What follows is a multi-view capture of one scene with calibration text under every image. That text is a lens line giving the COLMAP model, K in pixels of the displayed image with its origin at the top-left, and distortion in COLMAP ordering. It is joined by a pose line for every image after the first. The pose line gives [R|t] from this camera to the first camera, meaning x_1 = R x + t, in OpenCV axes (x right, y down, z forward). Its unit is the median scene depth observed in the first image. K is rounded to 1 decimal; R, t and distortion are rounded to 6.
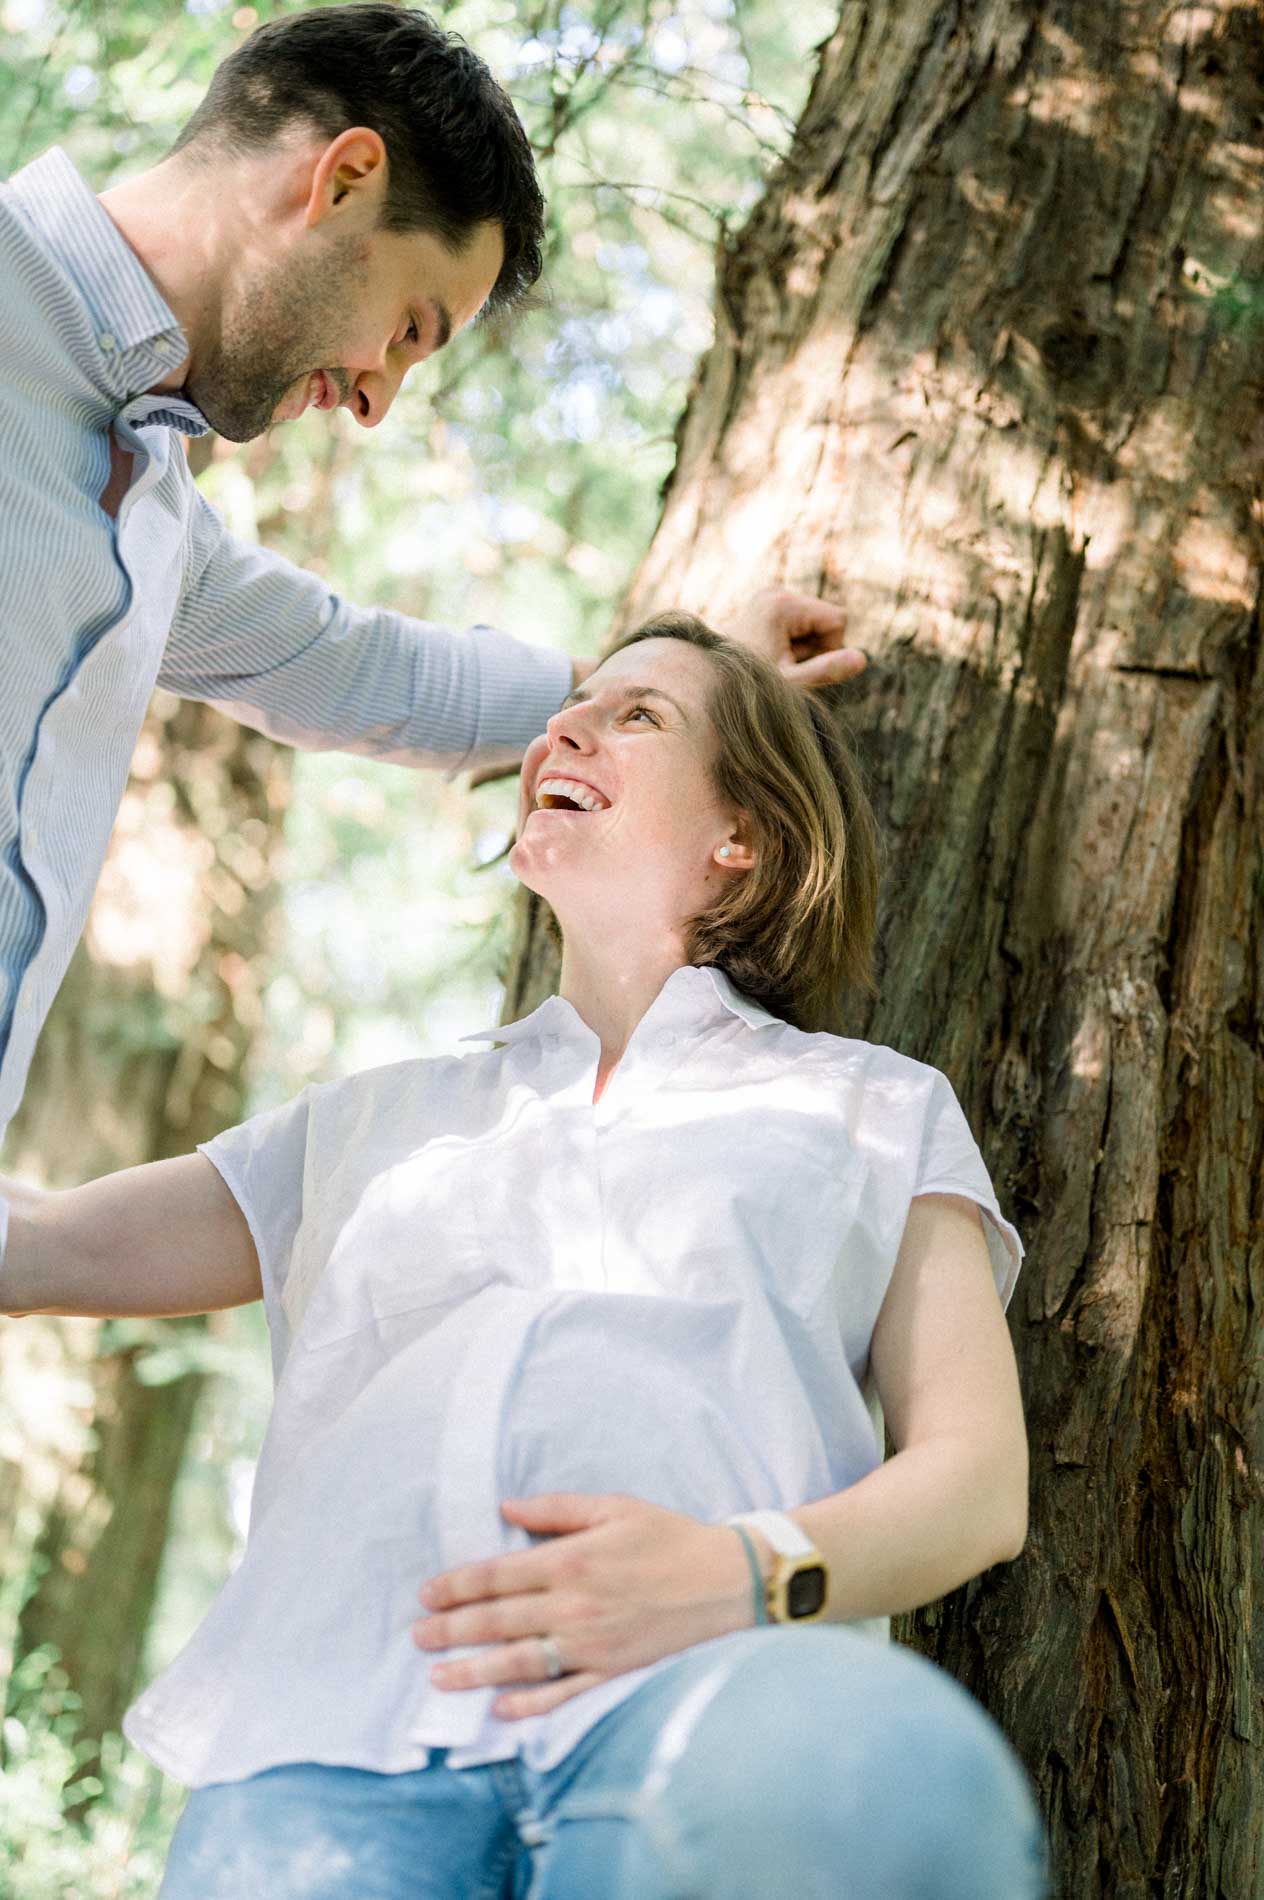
lens RADIAL K [[2659.5, 0, 632.0], [0, 2659.5, 950.0], [0, 0, 1]] dist [0.009386, -0.028623]
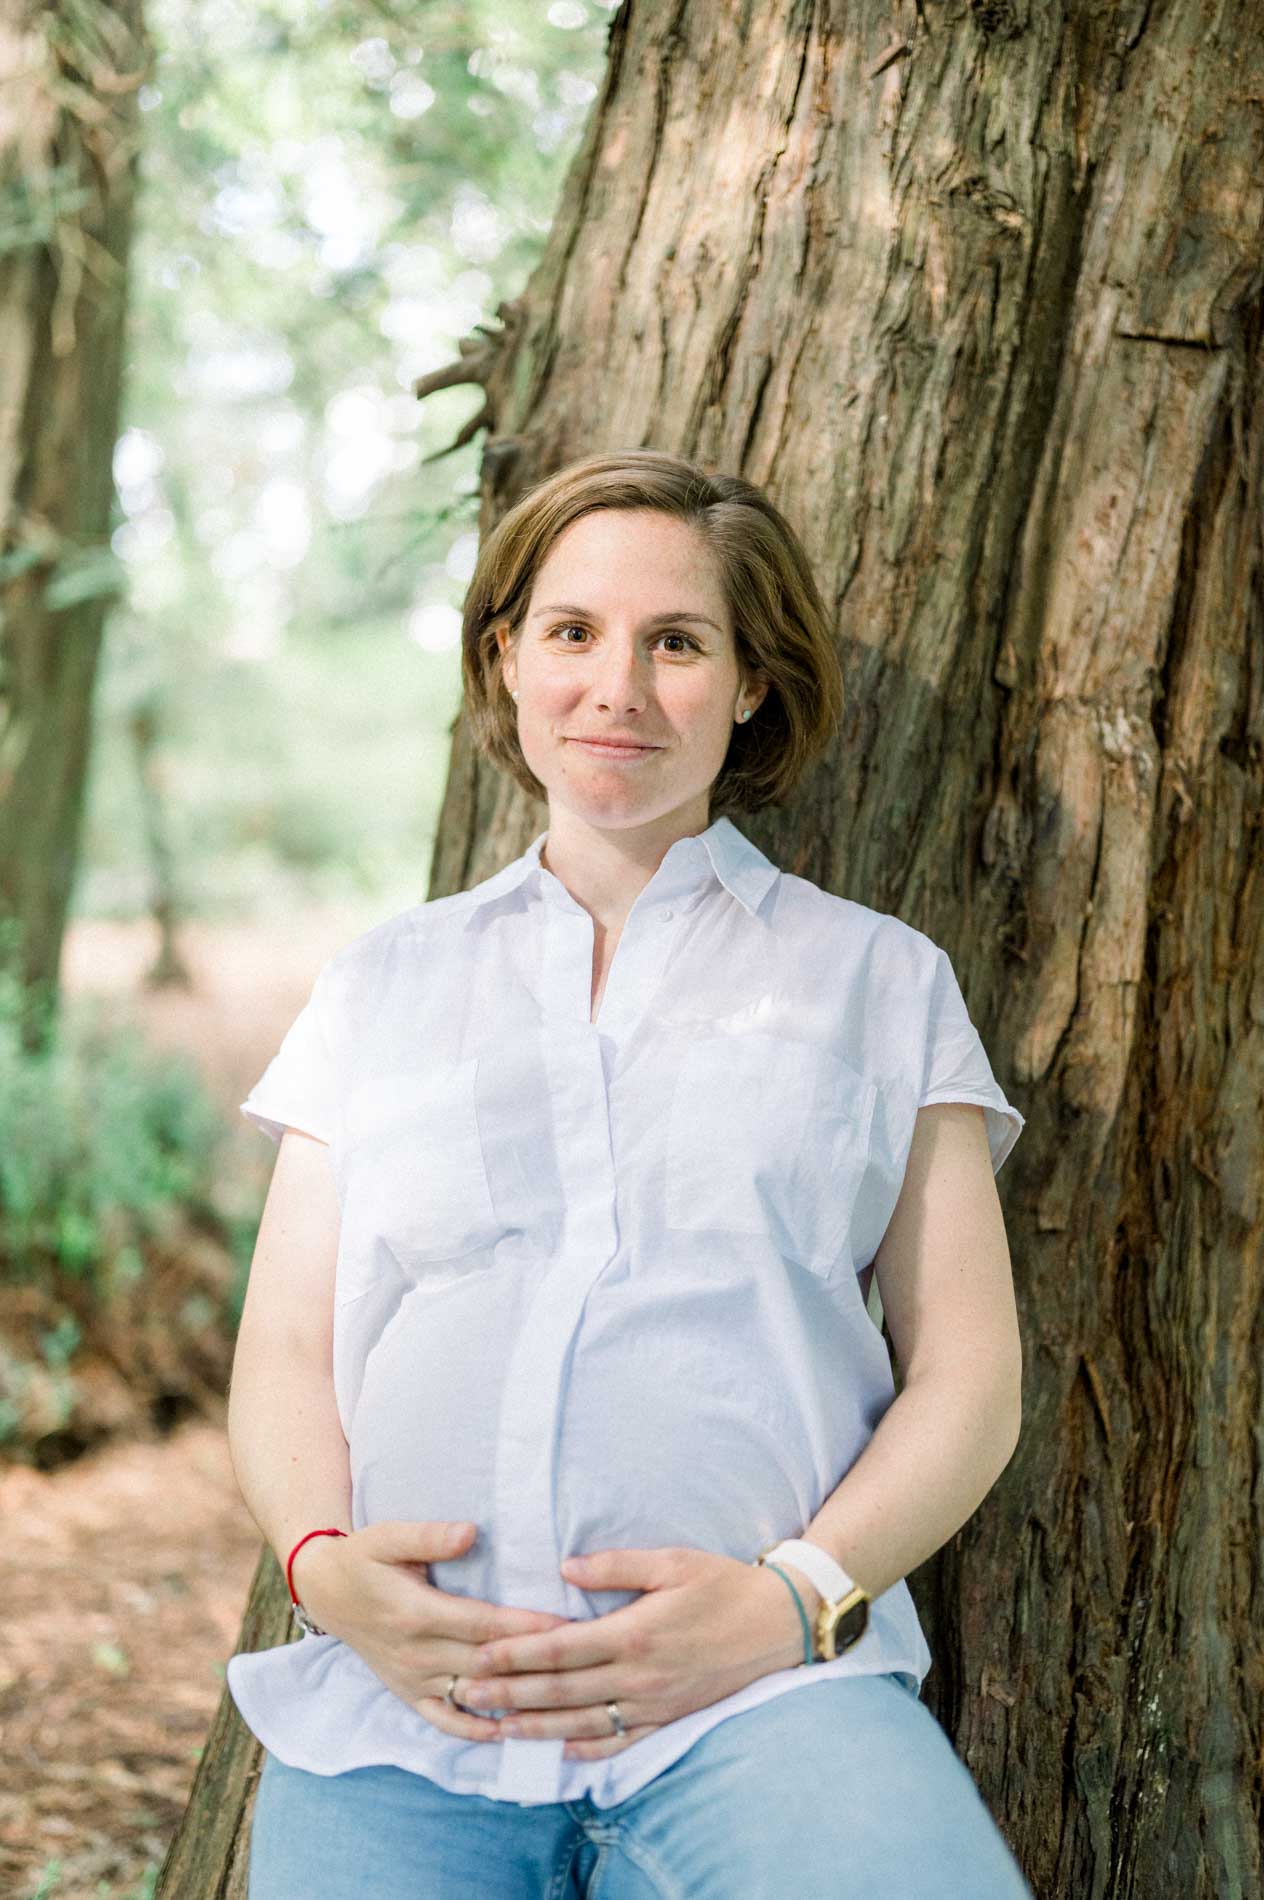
lens RADIAL K [[2659.5, 0, 632.0], [0, 2659.5, 950.0], [0, 0, 1]] dist [0.009386, -0.028623]
pose [[0.998754, -0.033481, 0.037016, -0.033190], [0.017712, 0.931110, 0.364308, -0.273096], [-0.046664, -0.363198, 0.930543, 0.069437]]
